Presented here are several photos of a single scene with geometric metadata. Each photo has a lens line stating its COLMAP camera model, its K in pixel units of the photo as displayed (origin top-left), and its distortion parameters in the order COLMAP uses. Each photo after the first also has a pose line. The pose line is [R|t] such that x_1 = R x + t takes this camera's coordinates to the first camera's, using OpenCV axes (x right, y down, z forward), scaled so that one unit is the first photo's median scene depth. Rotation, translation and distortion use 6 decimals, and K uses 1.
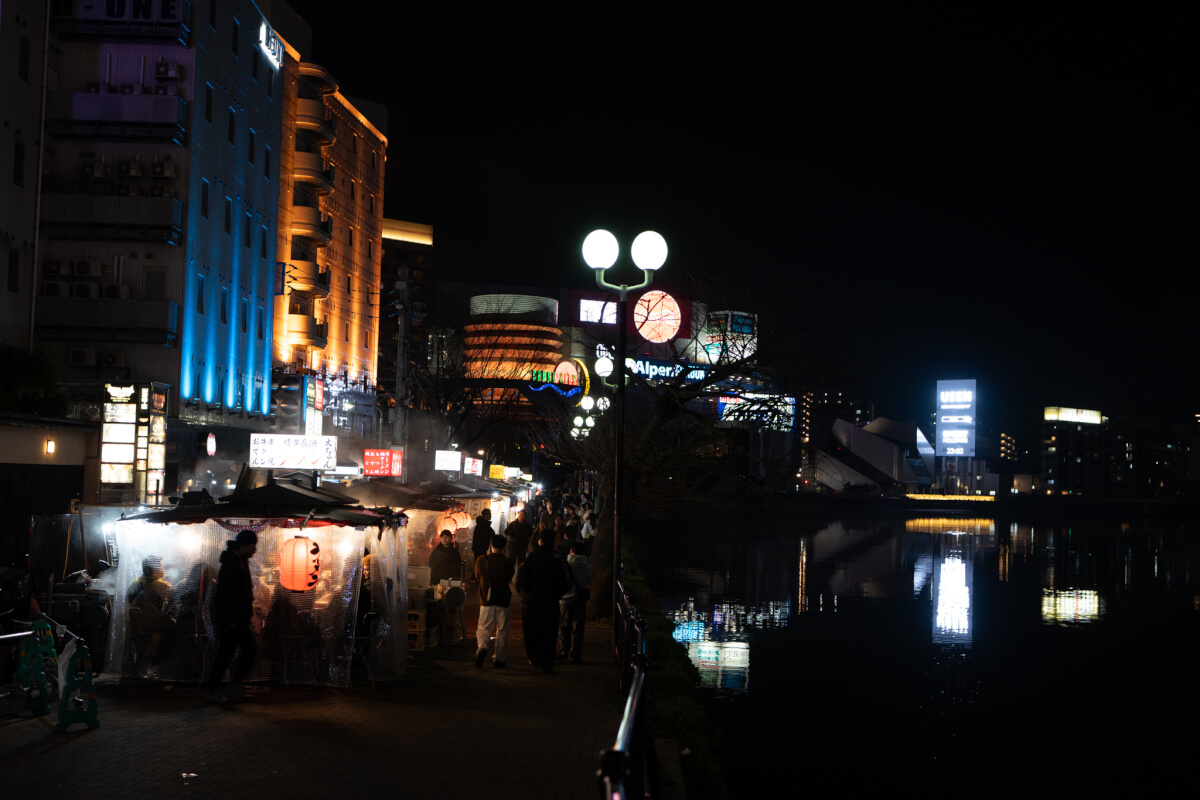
lens RADIAL K [[1370.2, 0, 600.0], [0, 1370.2, 400.0], [0, 0, 1]] dist [-0.016122, 0.063577]
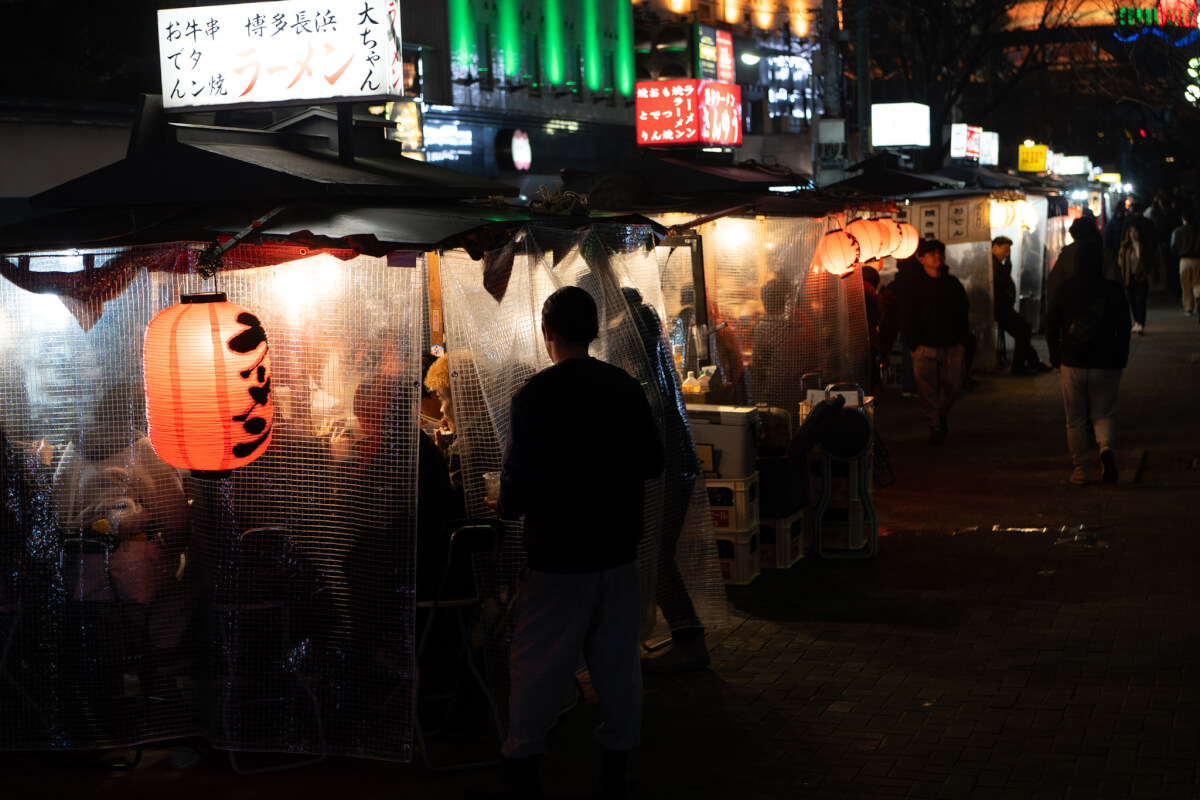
lens RADIAL K [[2014.1, 0, 600.0], [0, 2014.1, 400.0], [0, 0, 1]] dist [-0.005211, -0.052183]
pose [[0.950208, -0.041117, -0.308892, 0.003003], [0.087020, 0.986834, 0.136330, 0.046698], [0.299220, -0.156422, 0.941276, 0.405913]]
